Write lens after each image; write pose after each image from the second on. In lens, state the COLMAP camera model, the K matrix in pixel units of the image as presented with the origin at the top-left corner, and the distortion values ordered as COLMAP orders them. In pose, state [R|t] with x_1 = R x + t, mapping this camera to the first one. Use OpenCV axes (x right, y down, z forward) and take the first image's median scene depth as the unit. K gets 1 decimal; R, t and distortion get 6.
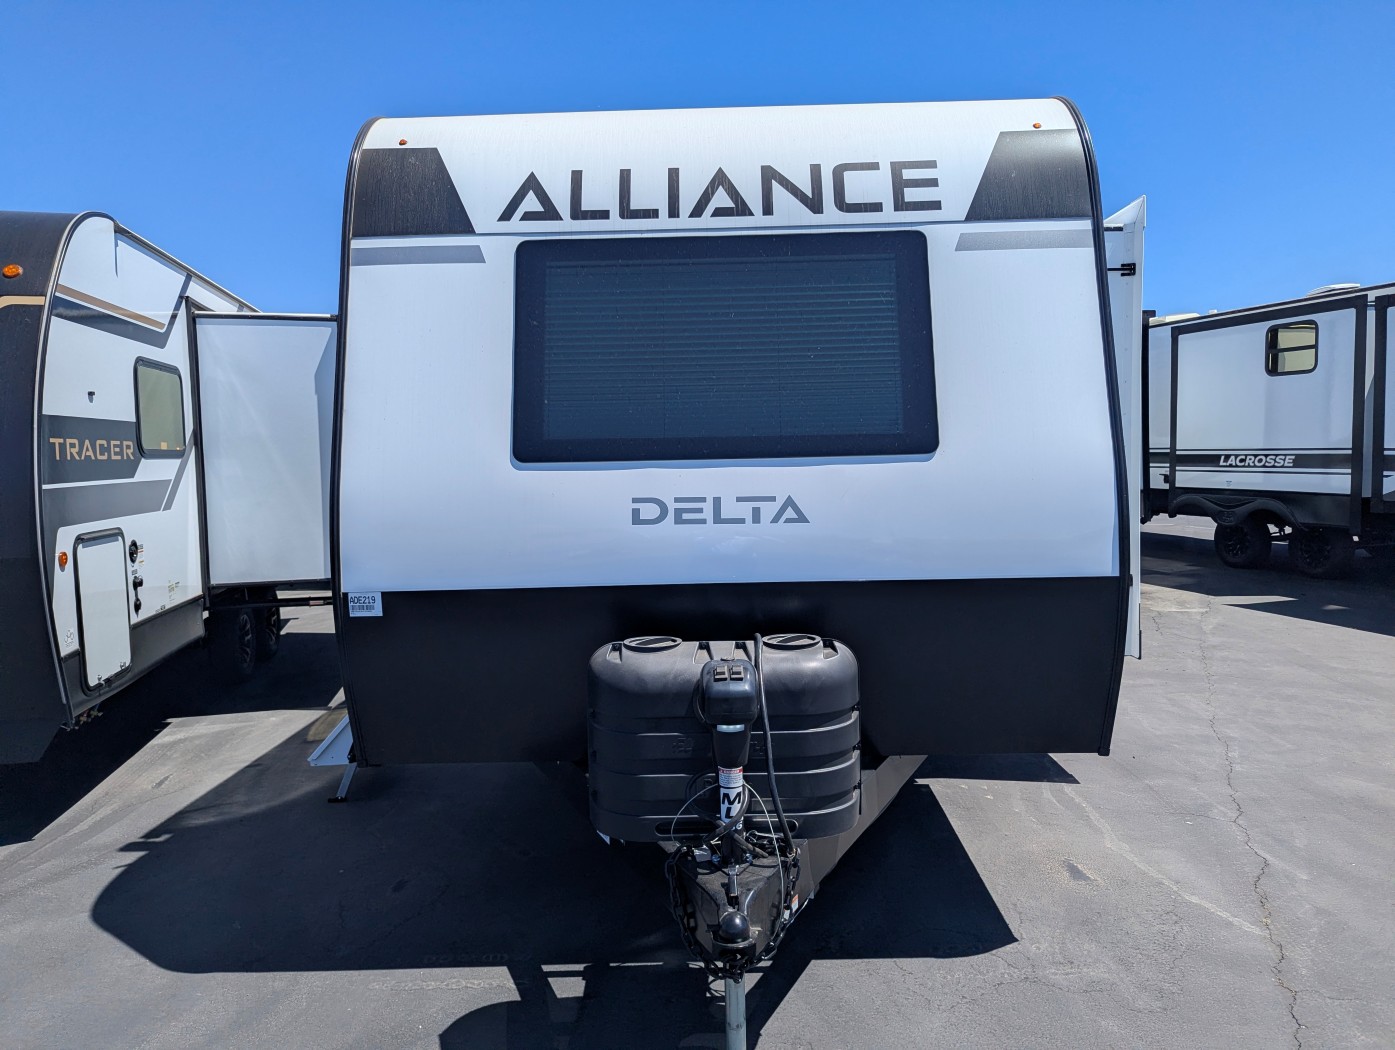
lens RADIAL K [[991.2, 0, 692.6], [0, 991.2, 521.8], [0, 0, 1]] dist [0.037627, -0.037002]
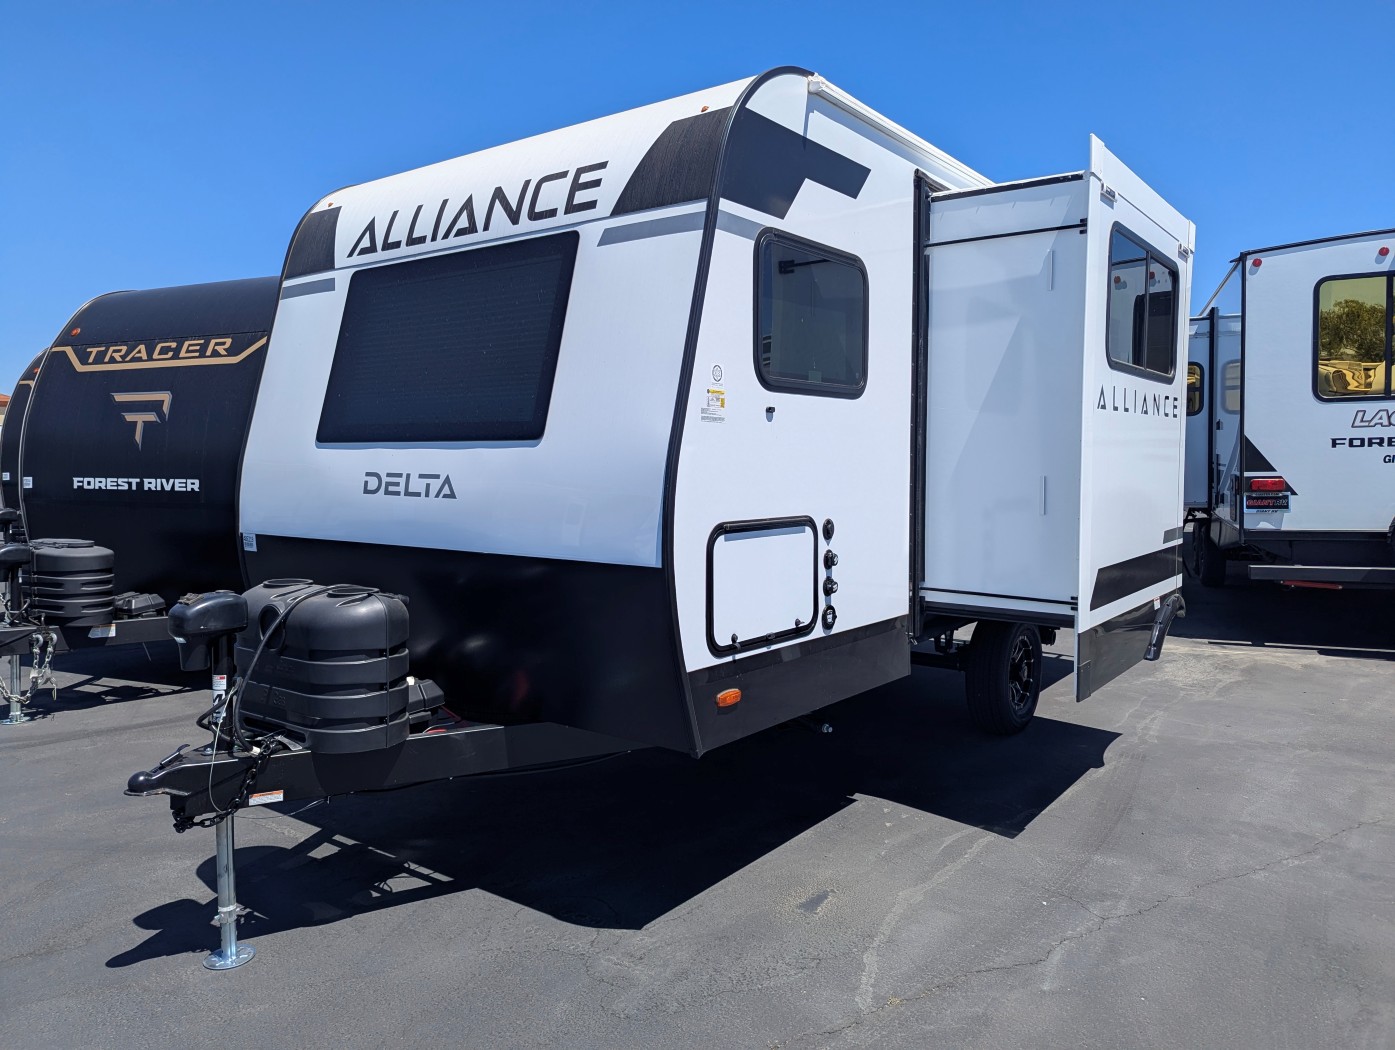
lens RADIAL K [[991.2, 0, 697.5], [0, 991.2, 508.5], [0, 0, 1]] dist [0.037627, -0.037002]
pose [[0.808165, 0.053003, -0.586566, 0.960054], [-0.058146, 0.998257, 0.010092, -0.014620], [0.586079, 0.025950, 0.809839, 0.222128]]
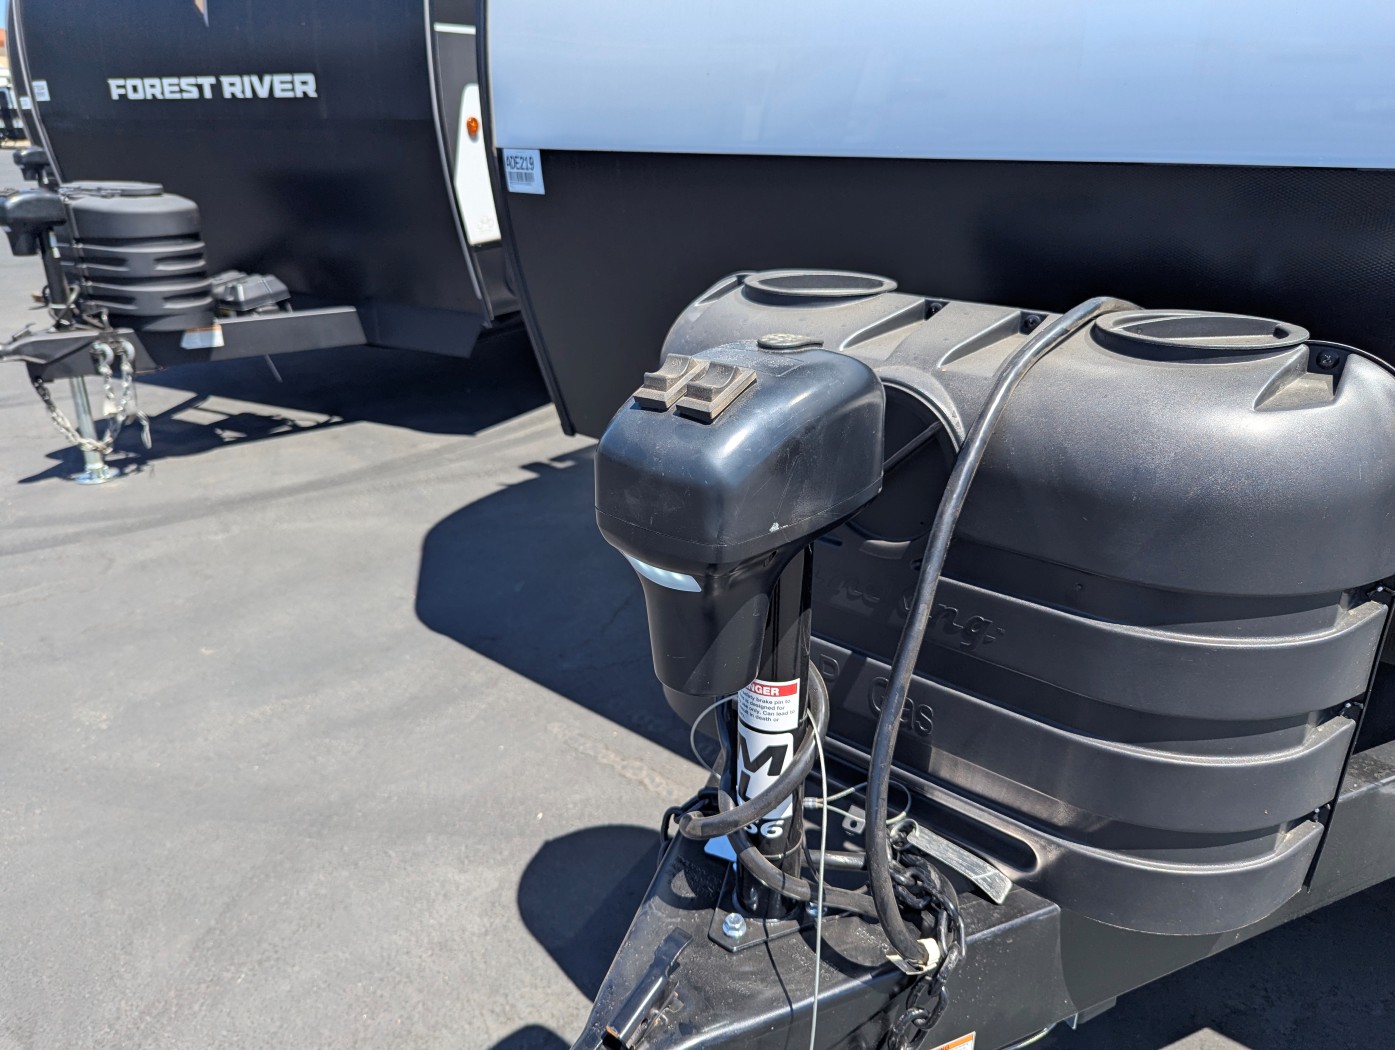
lens RADIAL K [[991.2, 0, 710.2], [0, 991.2, 528.8], [0, 0, 1]] dist [0.037627, -0.037002]
pose [[0.773593, 0.263382, -0.576354, 0.148931], [-0.056921, 0.934736, 0.350755, 0.065008], [0.631121, -0.238535, 0.738097, 0.557294]]
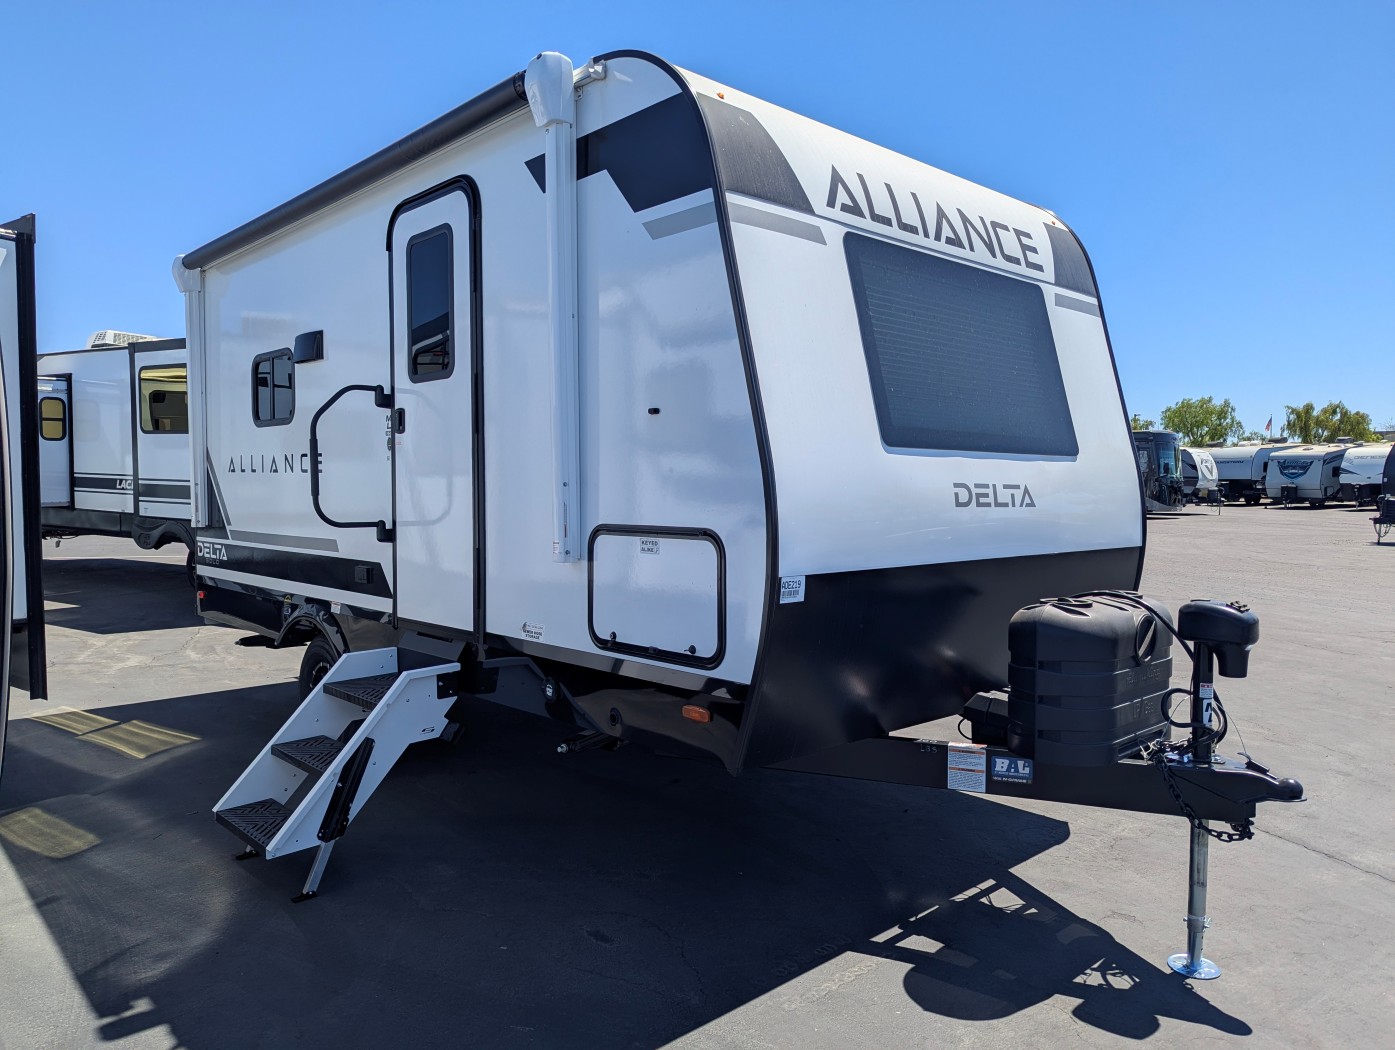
lens RADIAL K [[991.2, 0, 696.3], [0, 991.2, 533.8], [0, 0, 1]] dist [0.037627, -0.037002]
pose [[0.719066, -0.006203, 0.694914, -0.992500], [0.024970, 0.999545, -0.016916, 0.042399], [-0.694493, 0.029516, 0.718894, 0.380091]]
